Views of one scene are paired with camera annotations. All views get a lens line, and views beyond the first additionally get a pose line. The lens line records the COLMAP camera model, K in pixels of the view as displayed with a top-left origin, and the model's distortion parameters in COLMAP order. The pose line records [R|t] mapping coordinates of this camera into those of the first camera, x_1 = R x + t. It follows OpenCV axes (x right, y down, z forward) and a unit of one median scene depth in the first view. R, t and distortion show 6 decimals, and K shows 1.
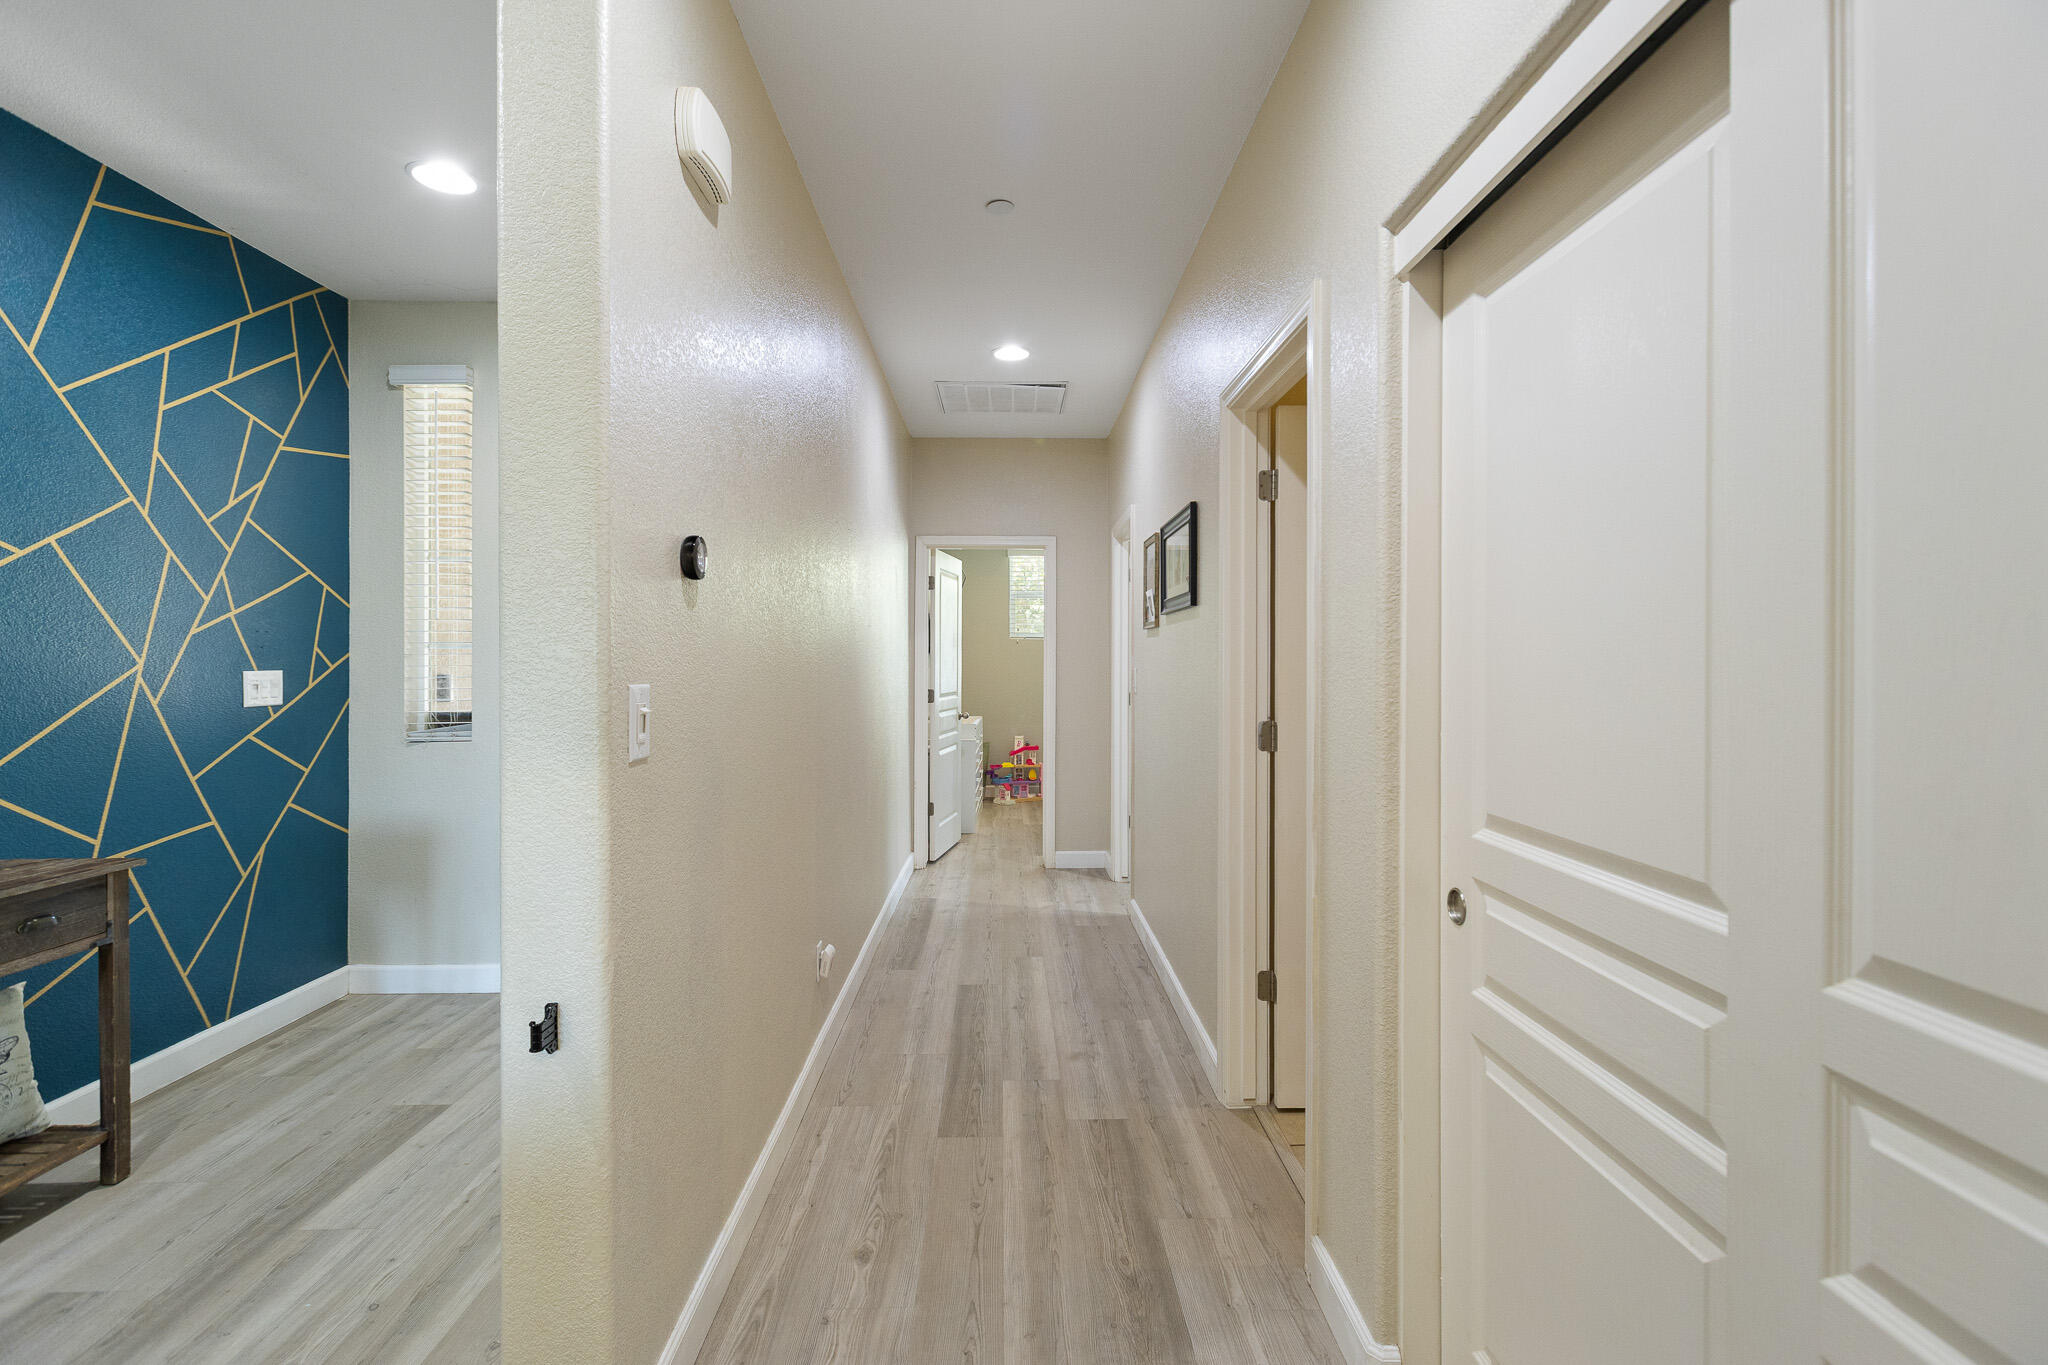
lens RADIAL K [[924.6, 0, 1023.0], [0, 924.6, 679.8], [0, 0, 1]] dist [0.000921, 0.000136]
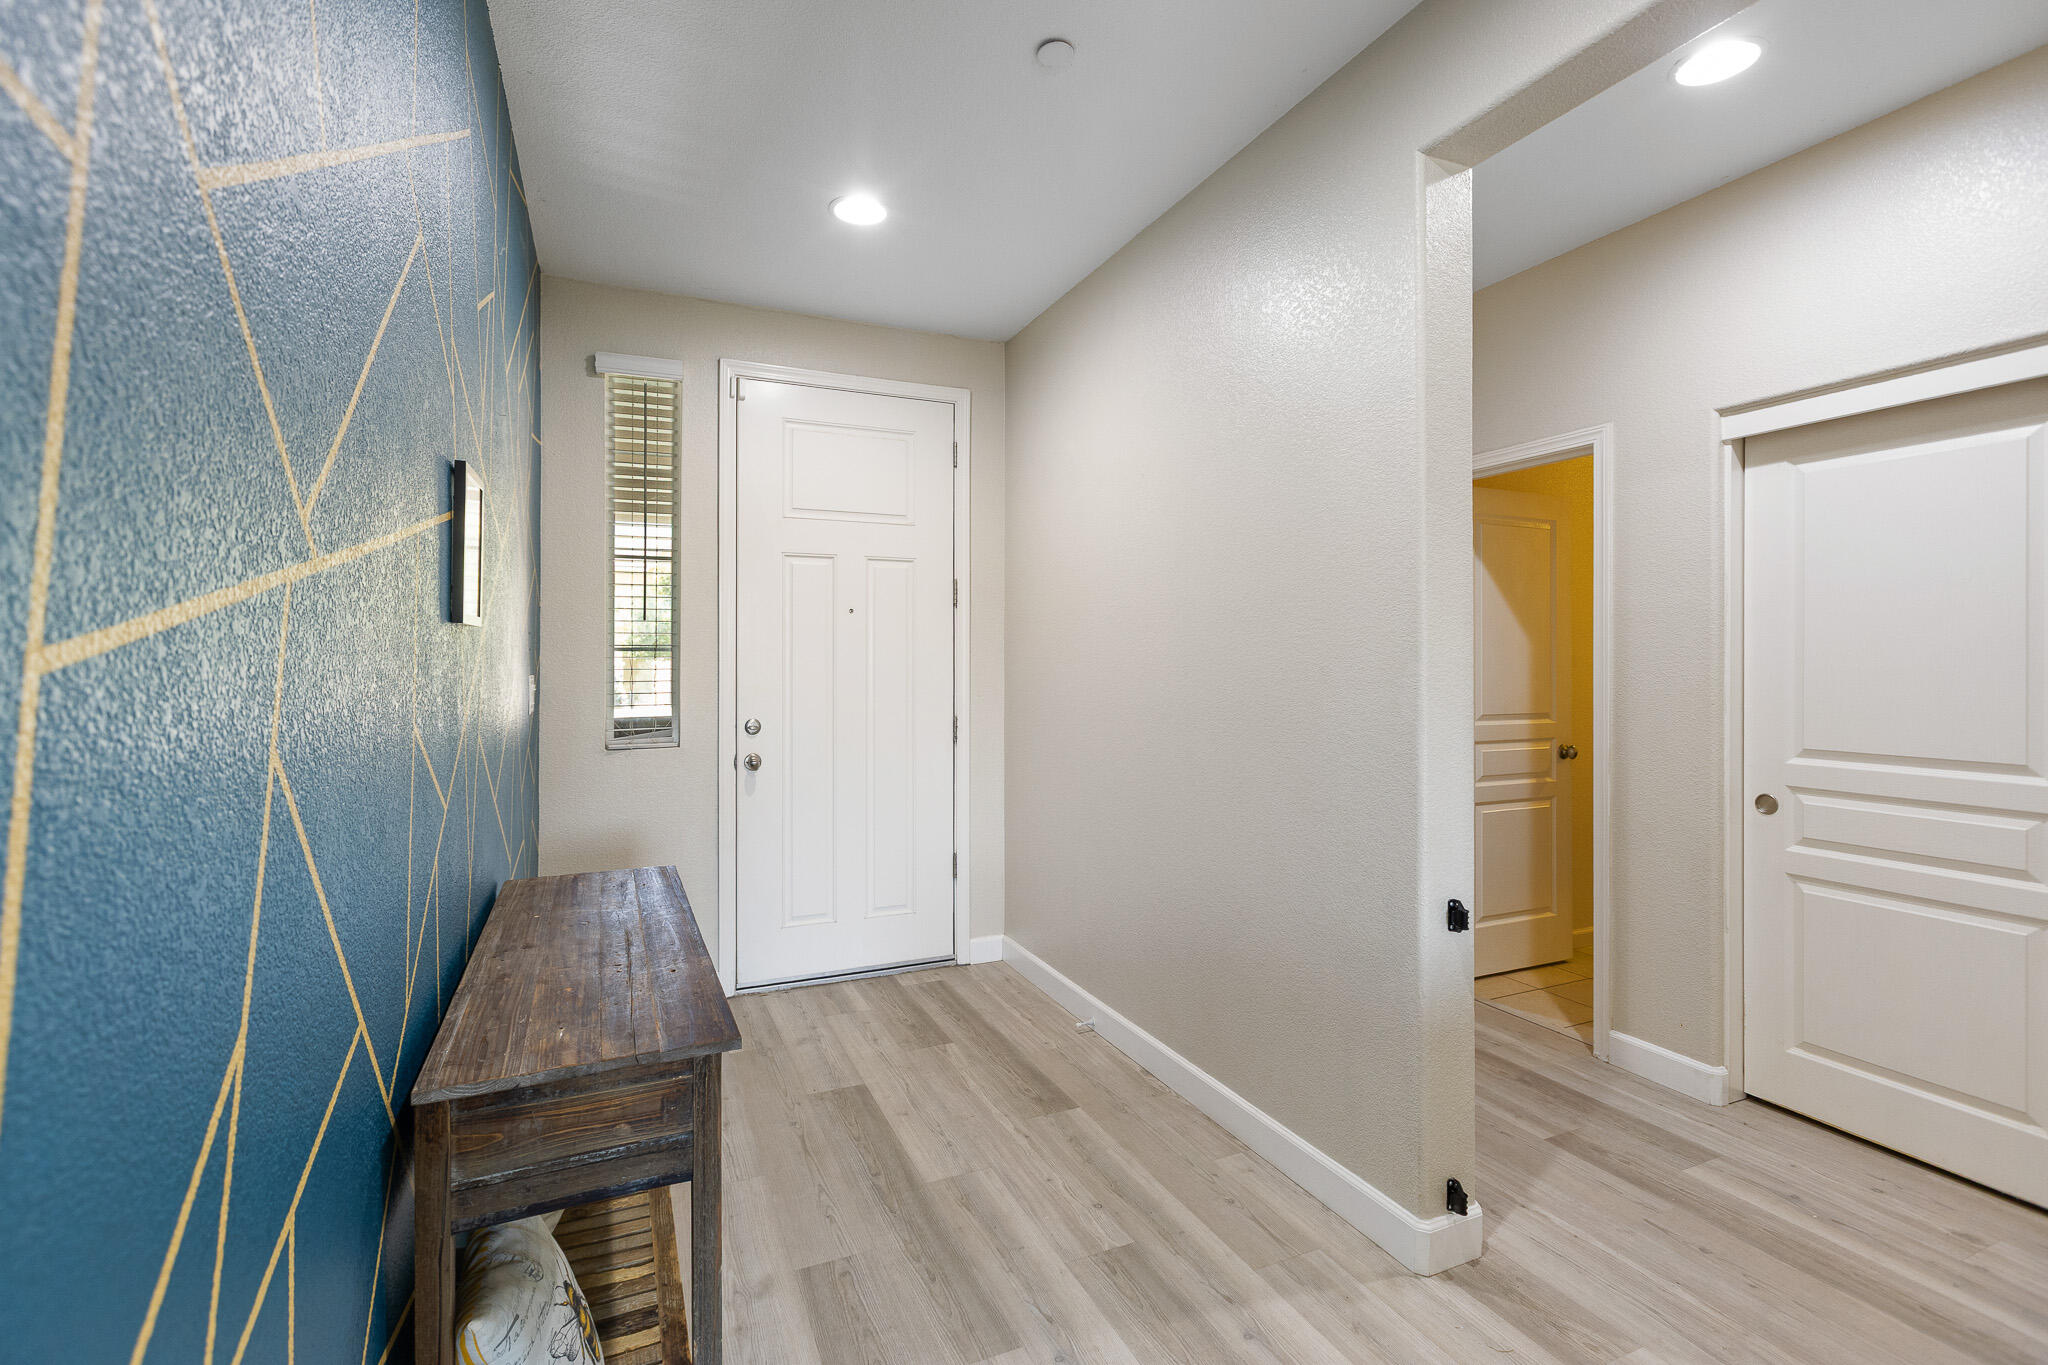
lens RADIAL K [[924.6, 0, 1029.5], [0, 924.6, 662.0], [0, 0, 1]] dist [0.000921, 0.000136]
pose [[0.923724, -0.003688, 0.383040, -1.142405], [0.009089, 0.999883, -0.012292, -0.010894], [-0.382950, 0.014836, 0.923650, -0.074369]]
